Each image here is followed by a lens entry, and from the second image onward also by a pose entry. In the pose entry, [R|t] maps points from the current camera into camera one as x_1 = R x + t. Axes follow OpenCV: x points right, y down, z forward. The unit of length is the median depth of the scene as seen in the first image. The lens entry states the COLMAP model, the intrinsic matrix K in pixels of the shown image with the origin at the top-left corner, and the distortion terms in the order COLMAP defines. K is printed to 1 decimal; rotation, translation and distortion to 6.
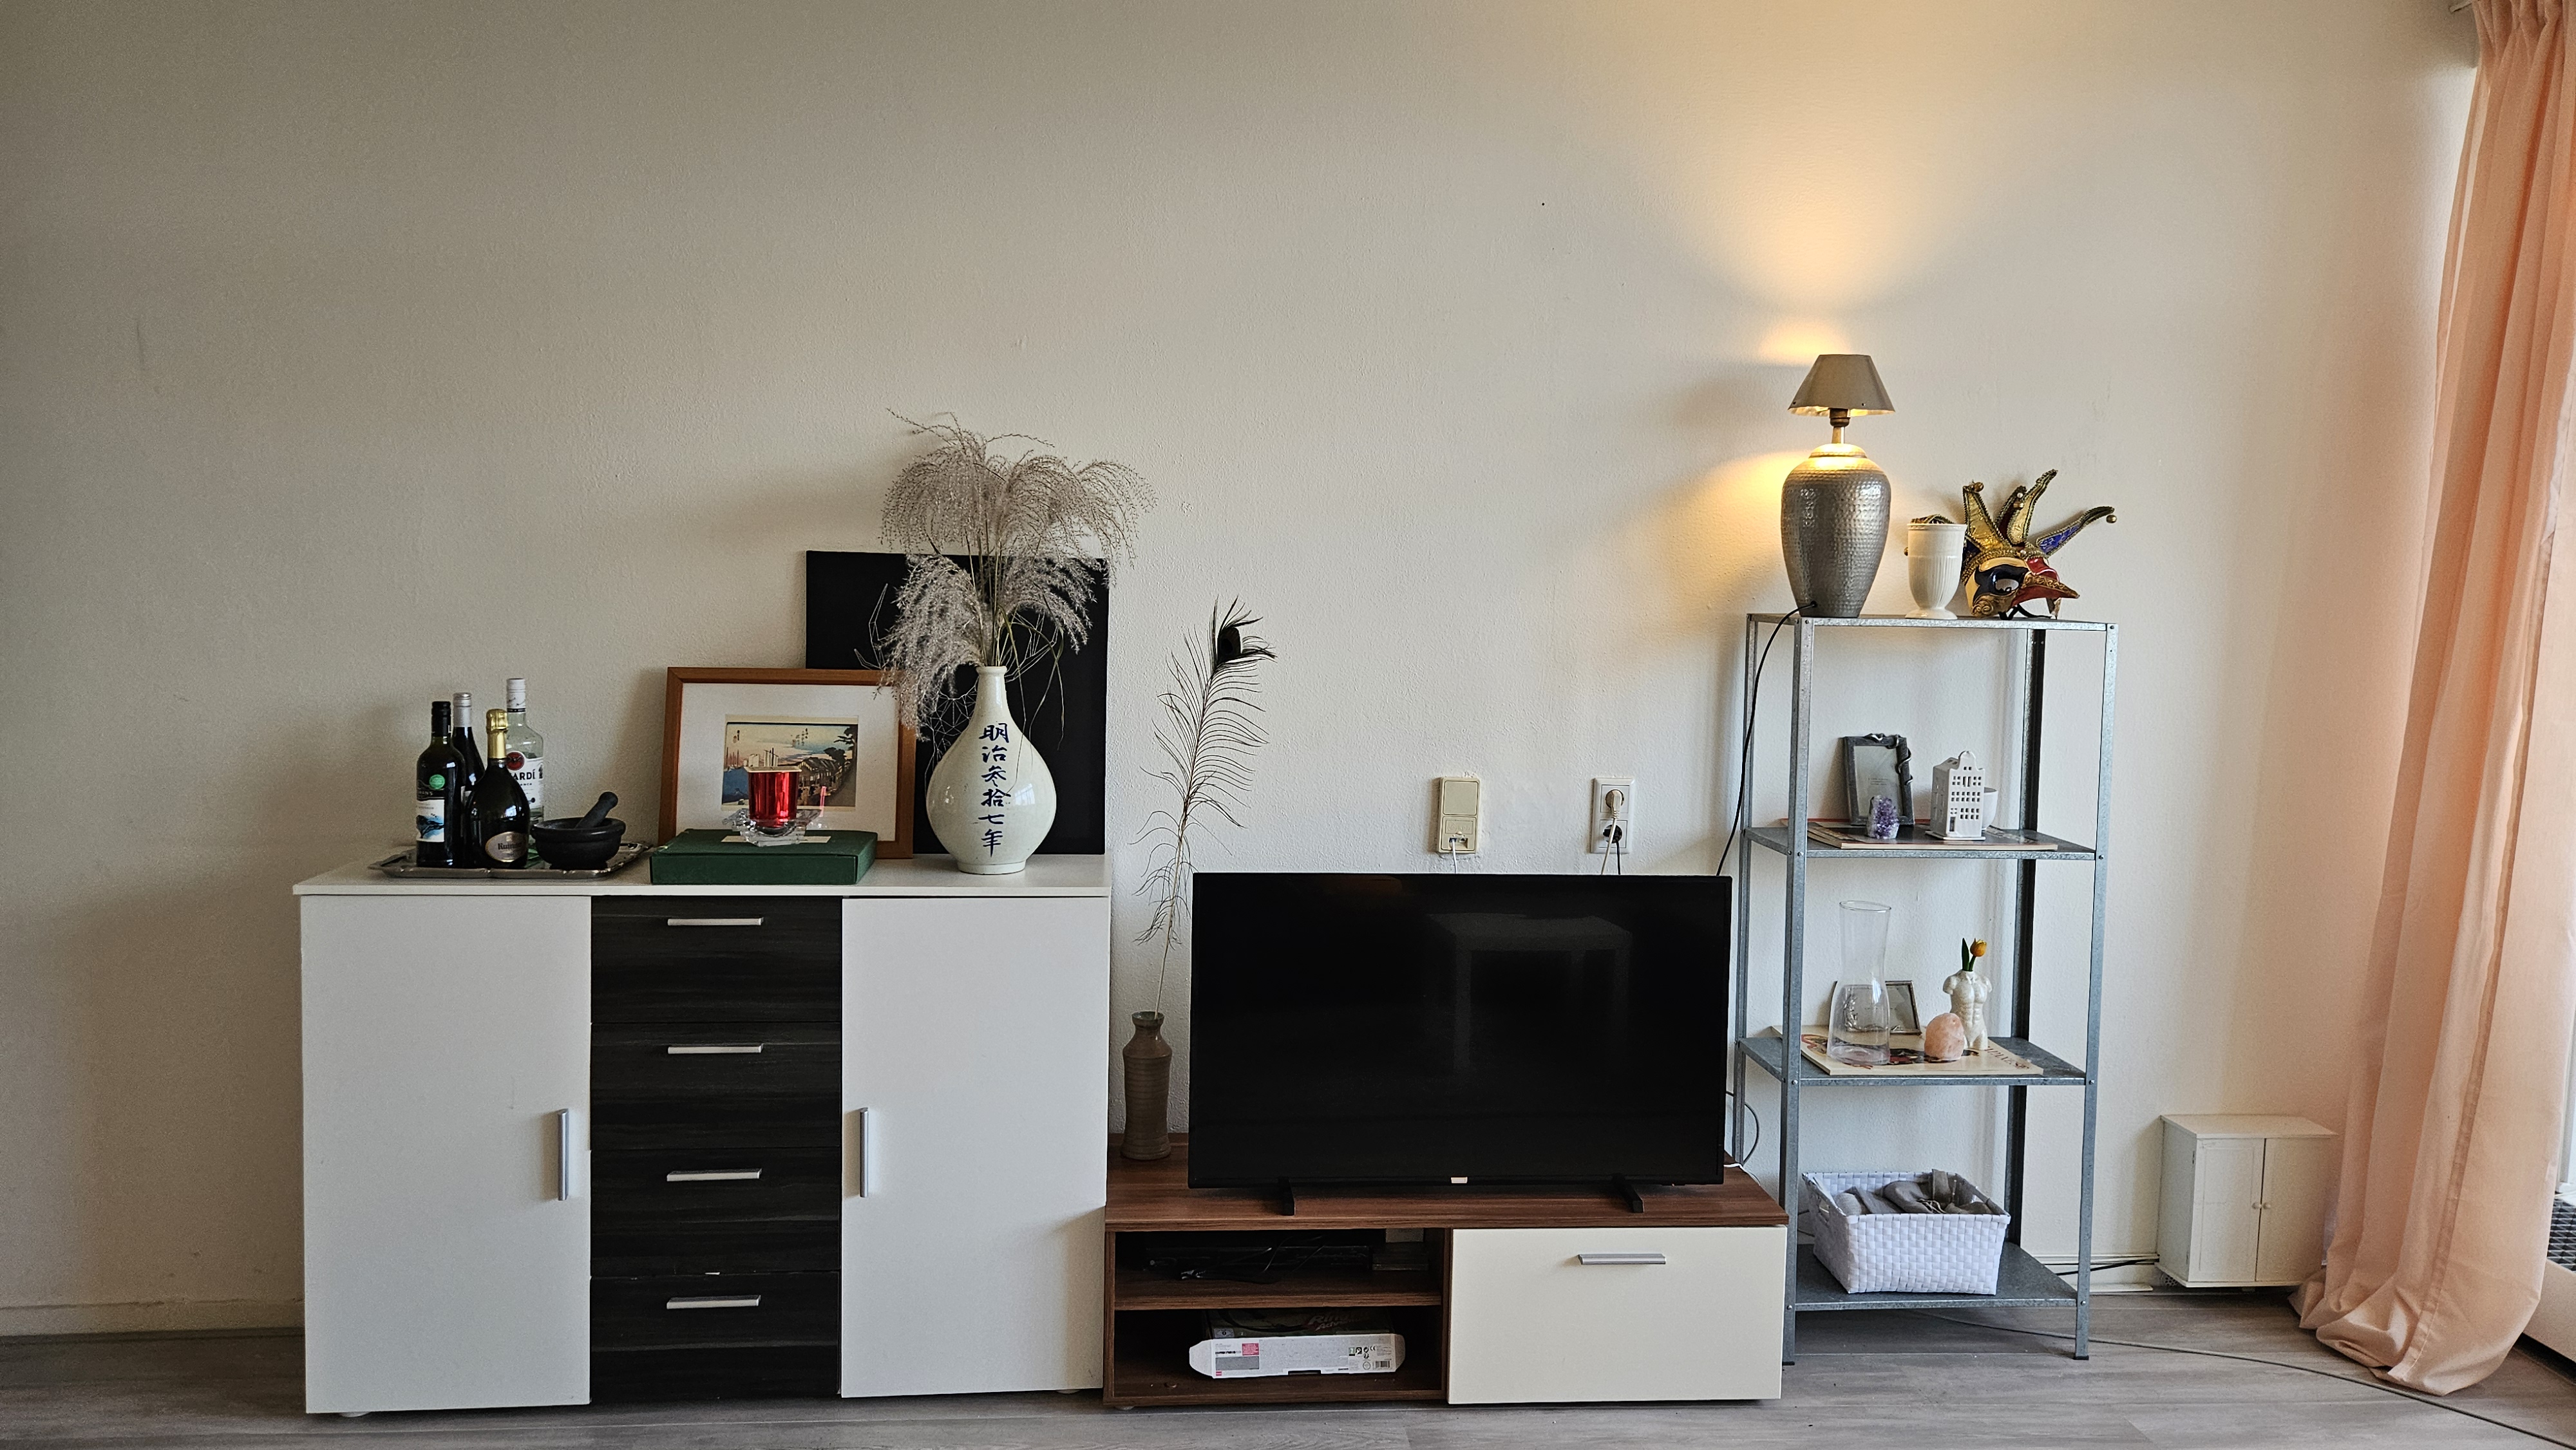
lens RADIAL K [[1822.2, 0, 1288.0], [0, 1822.2, 725.0], [0, 0, 1]] dist [0.027675, -0.005618]
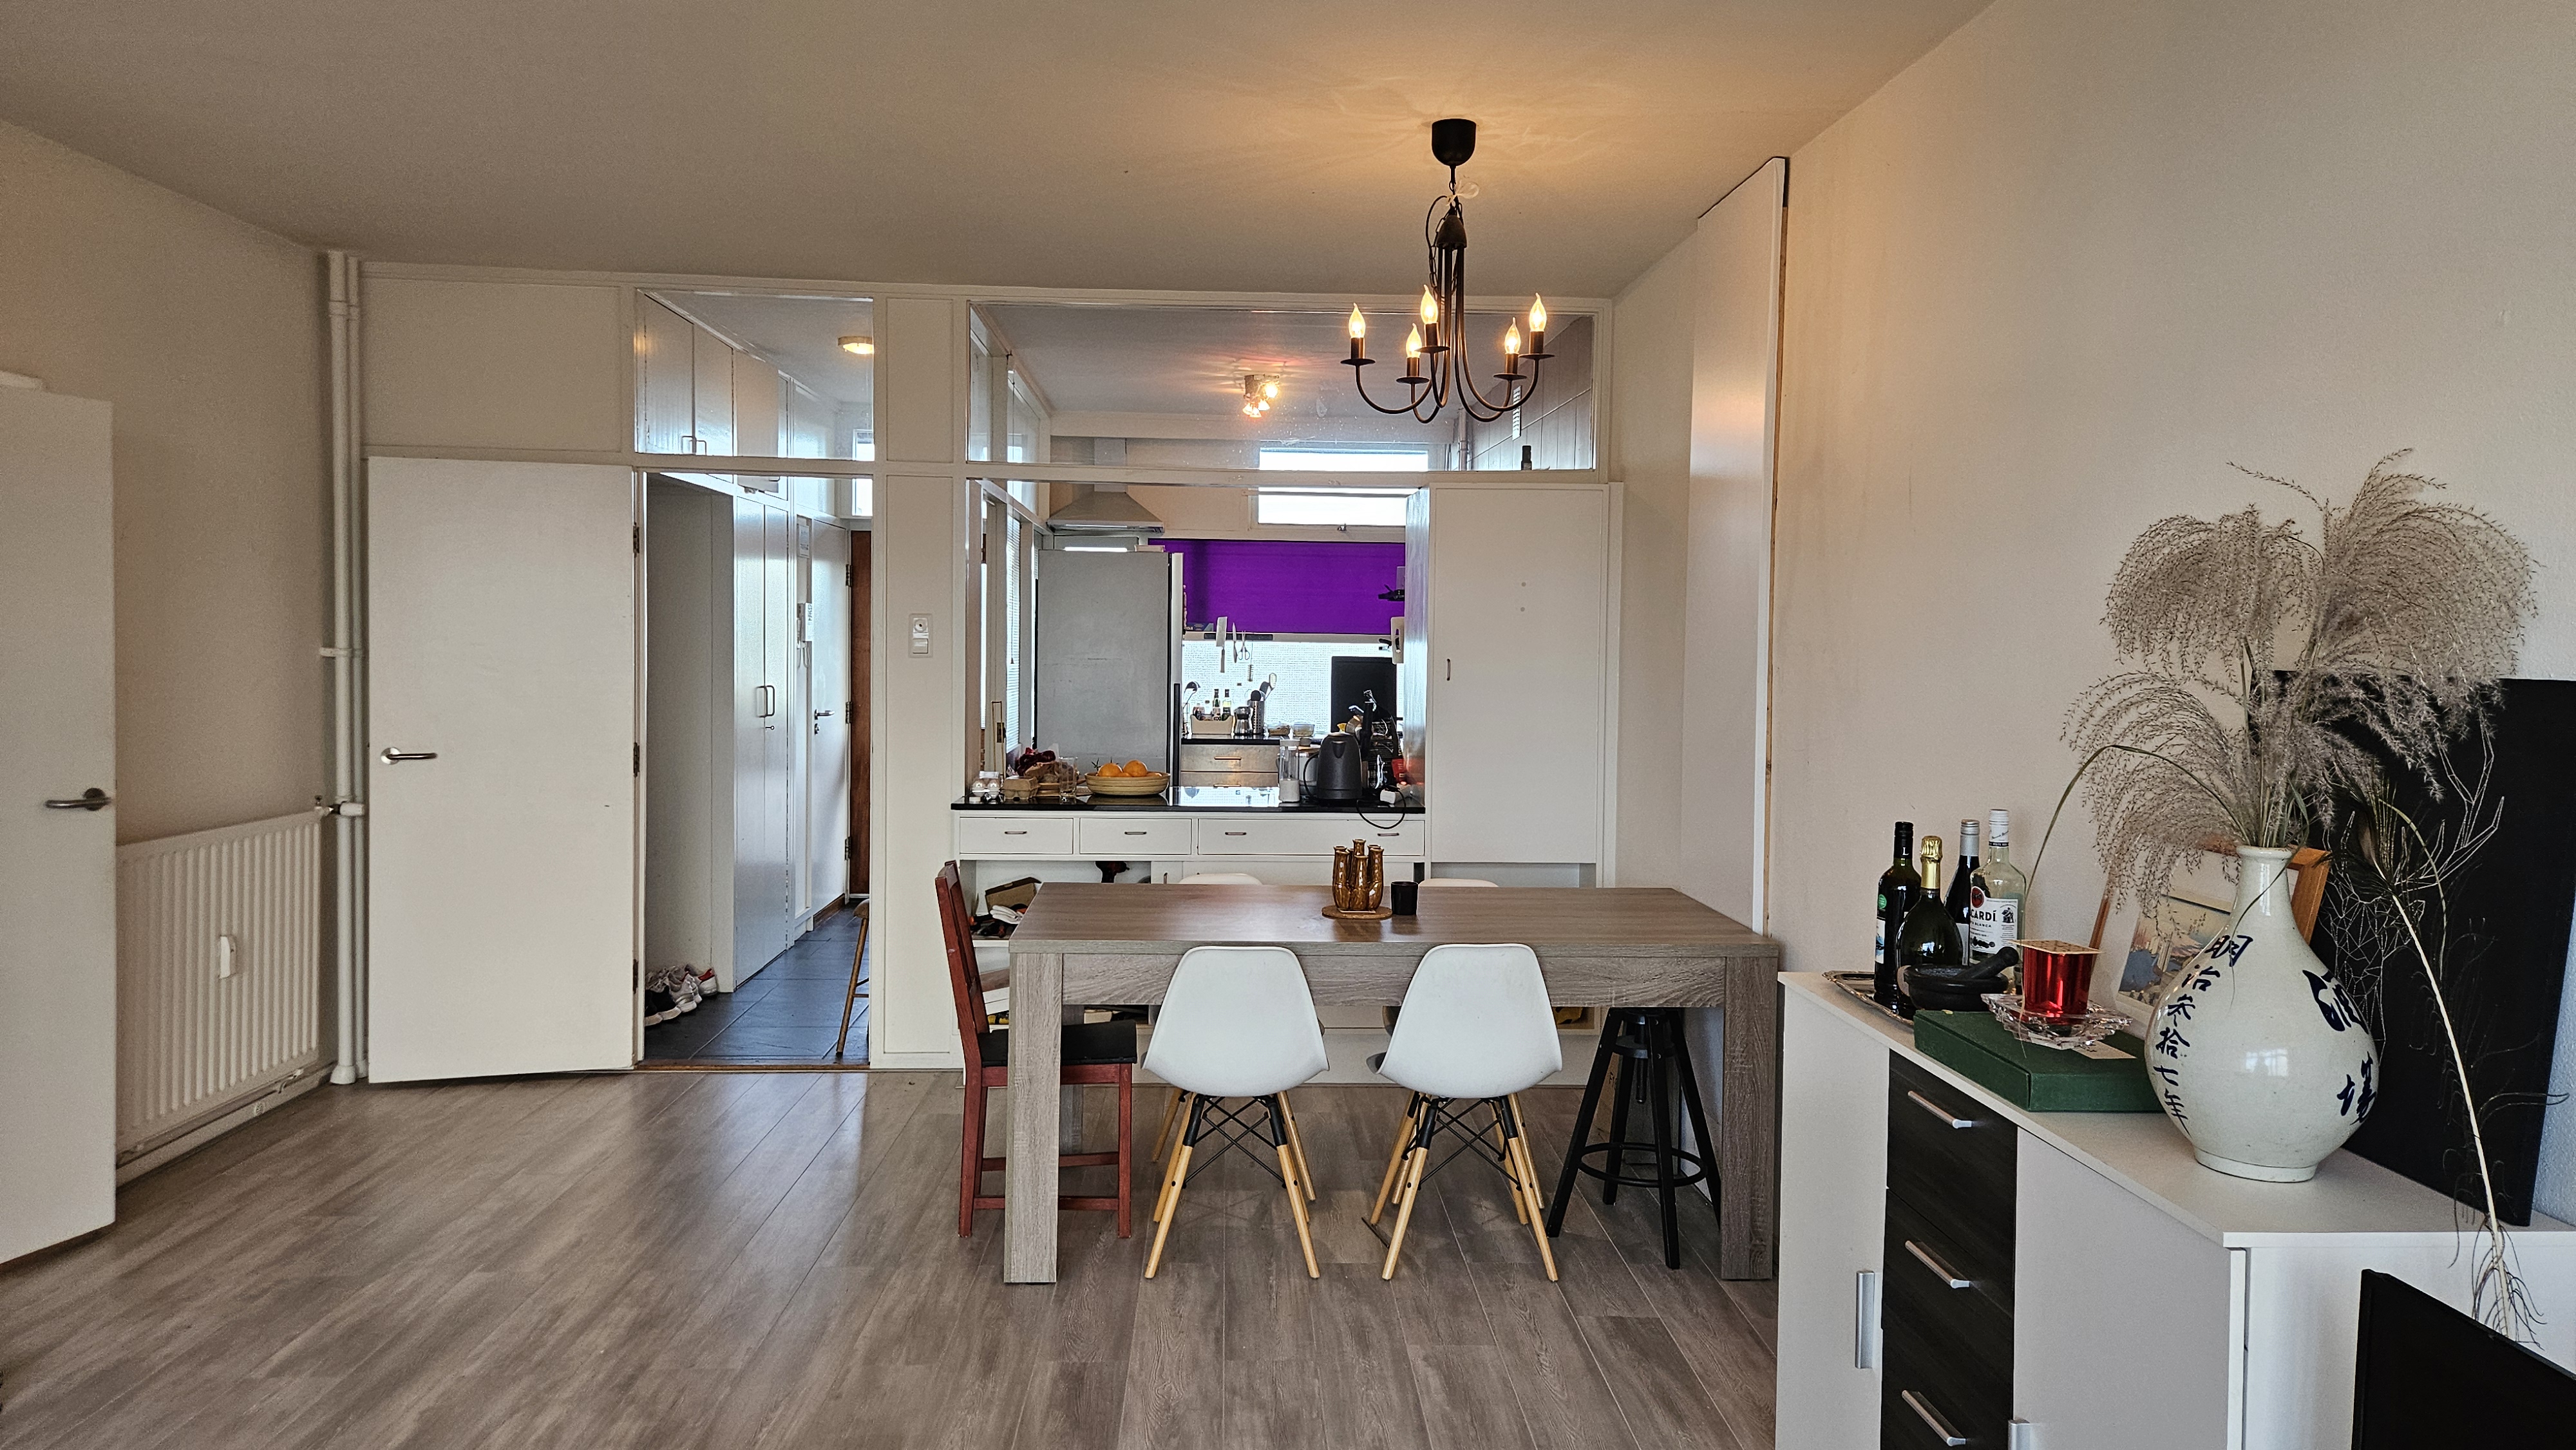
lens RADIAL K [[1822.2, 0, 1288.0], [0, 1822.2, 725.0], [0, 0, 1]] dist [0.027675, -0.005618]
pose [[-0.078280, 0.031133, -0.996445, 0.541380], [-0.091614, 0.995058, 0.038287, -0.073282], [0.992713, 0.094286, -0.075041, 0.736755]]
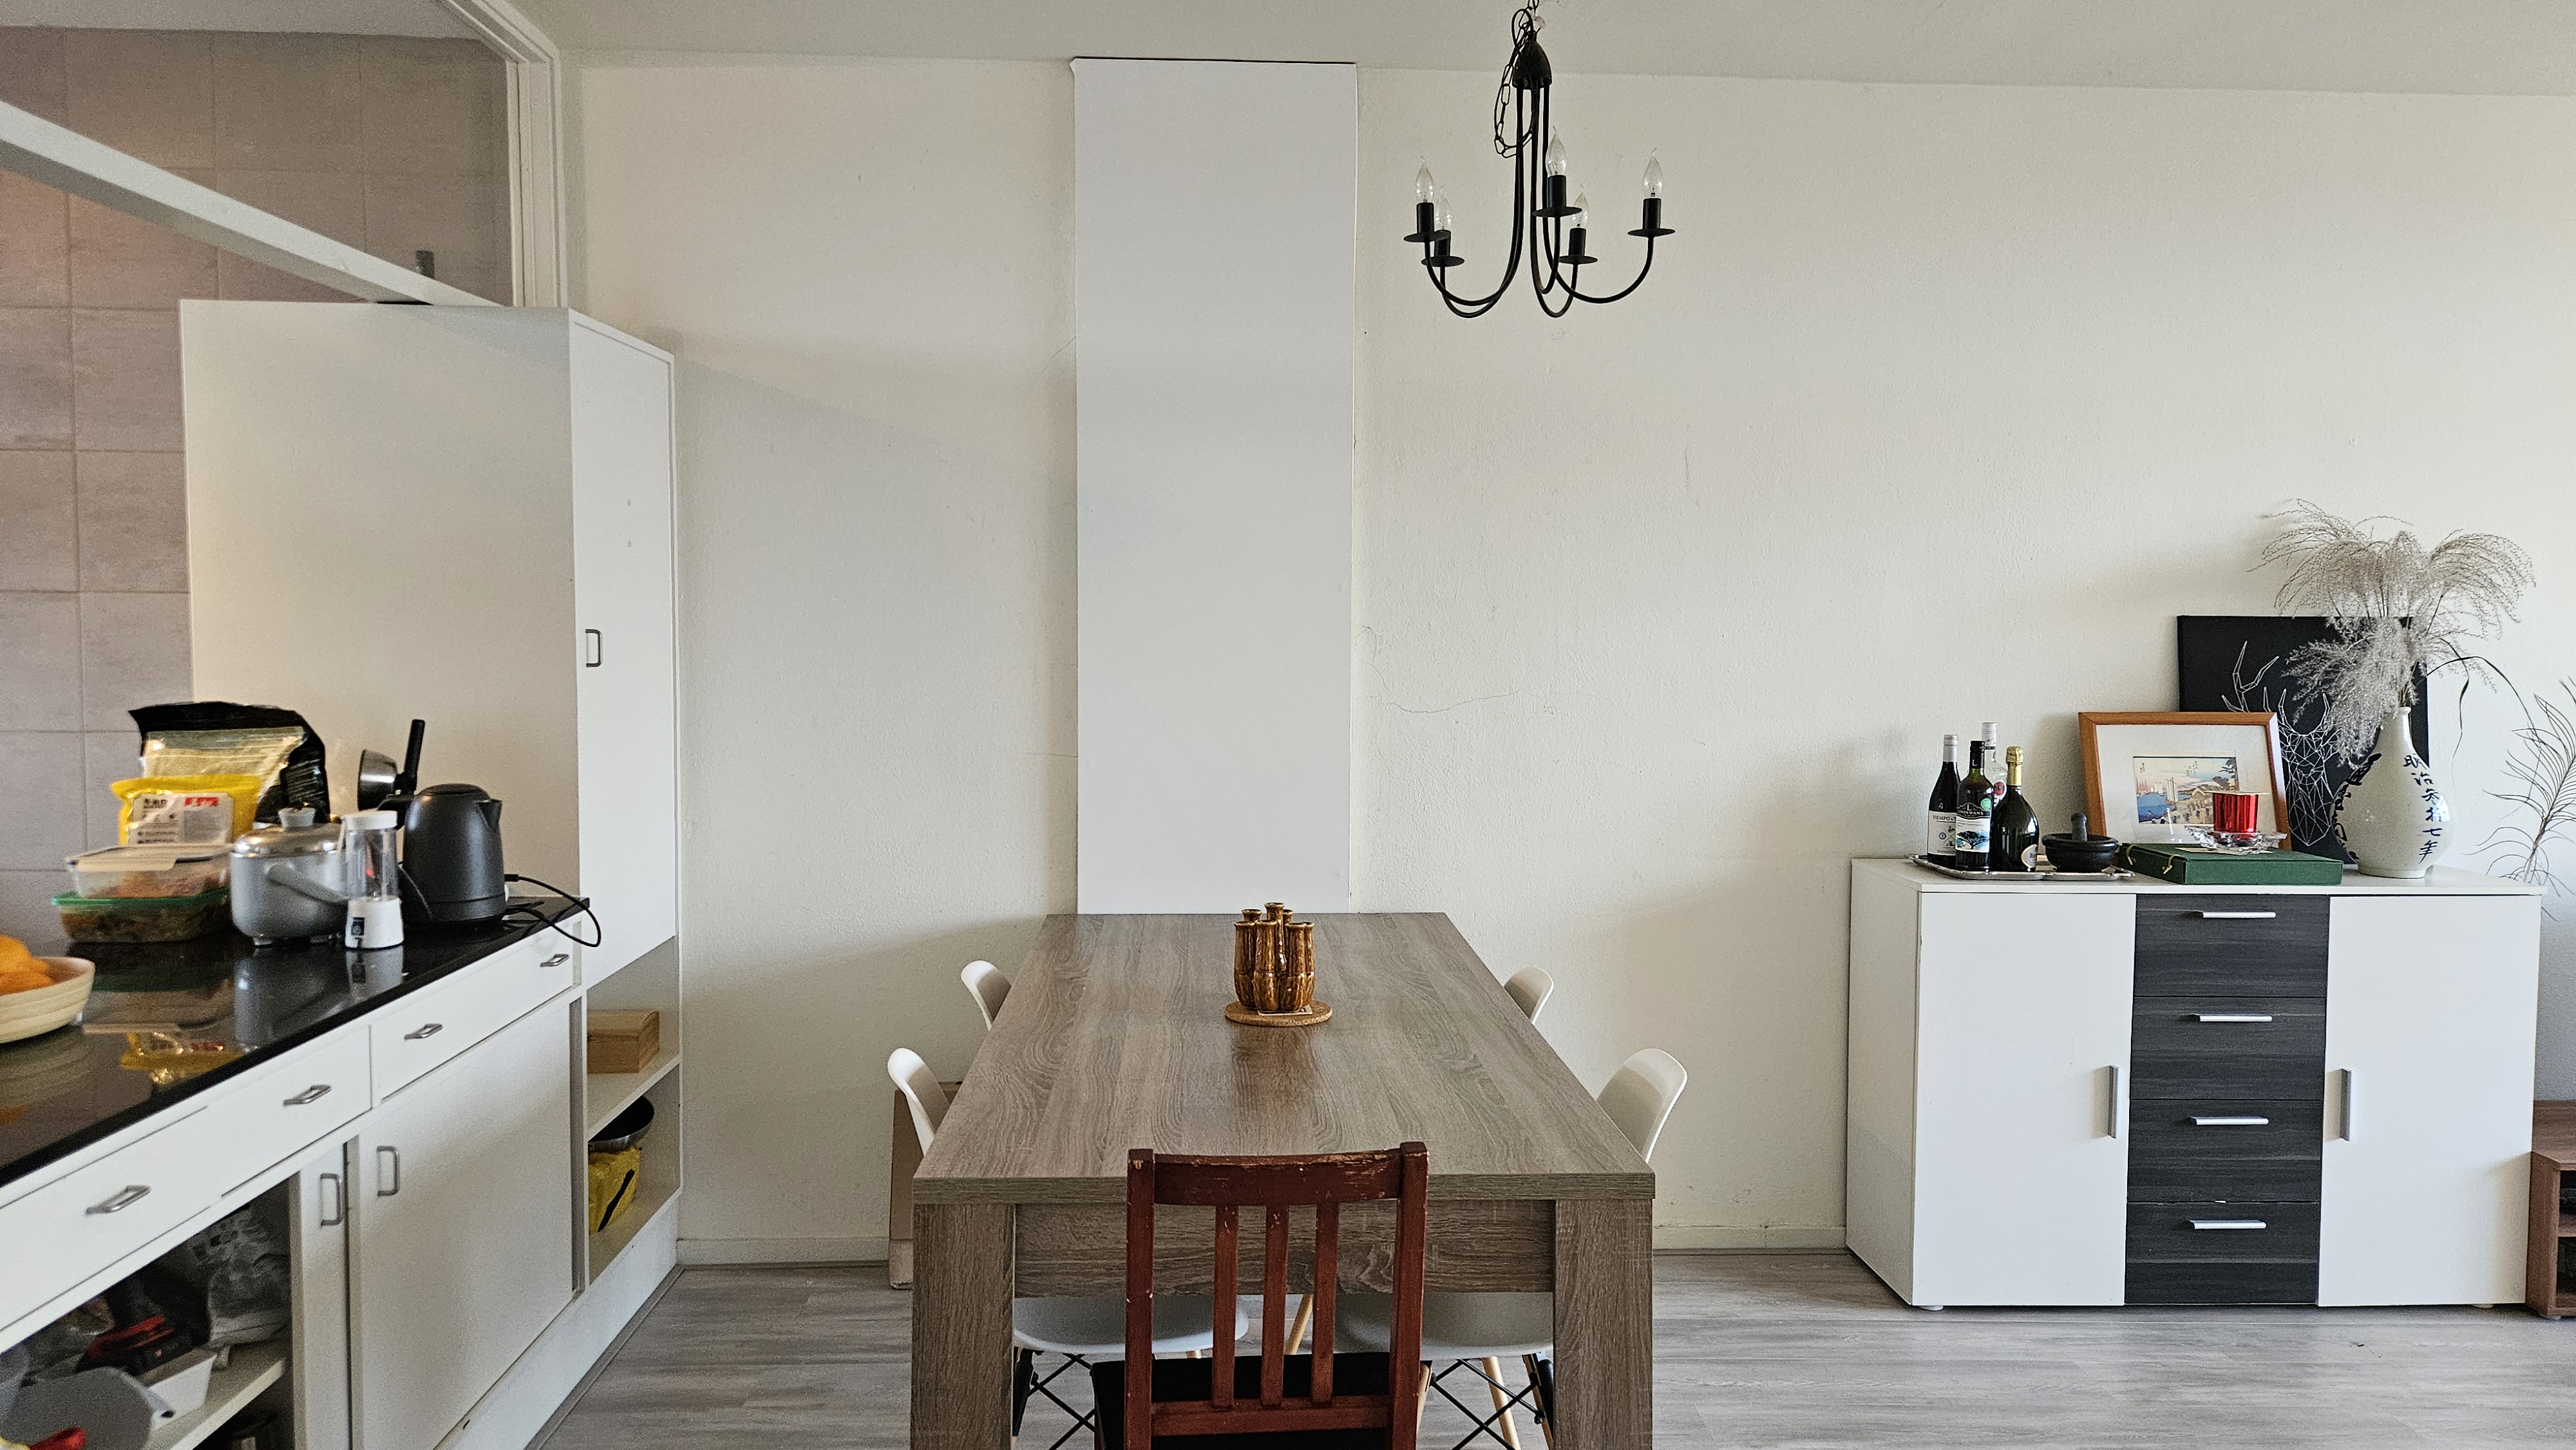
lens RADIAL K [[1822.2, 0, 1288.0], [0, 1822.2, 725.0], [0, 0, 1]] dist [0.027675, -0.005618]
pose [[0.997759, -0.011308, -0.065950, -0.851249], [0.009344, 0.999506, -0.030014, 0.009840], [0.066257, 0.029330, 0.997371, -0.284362]]
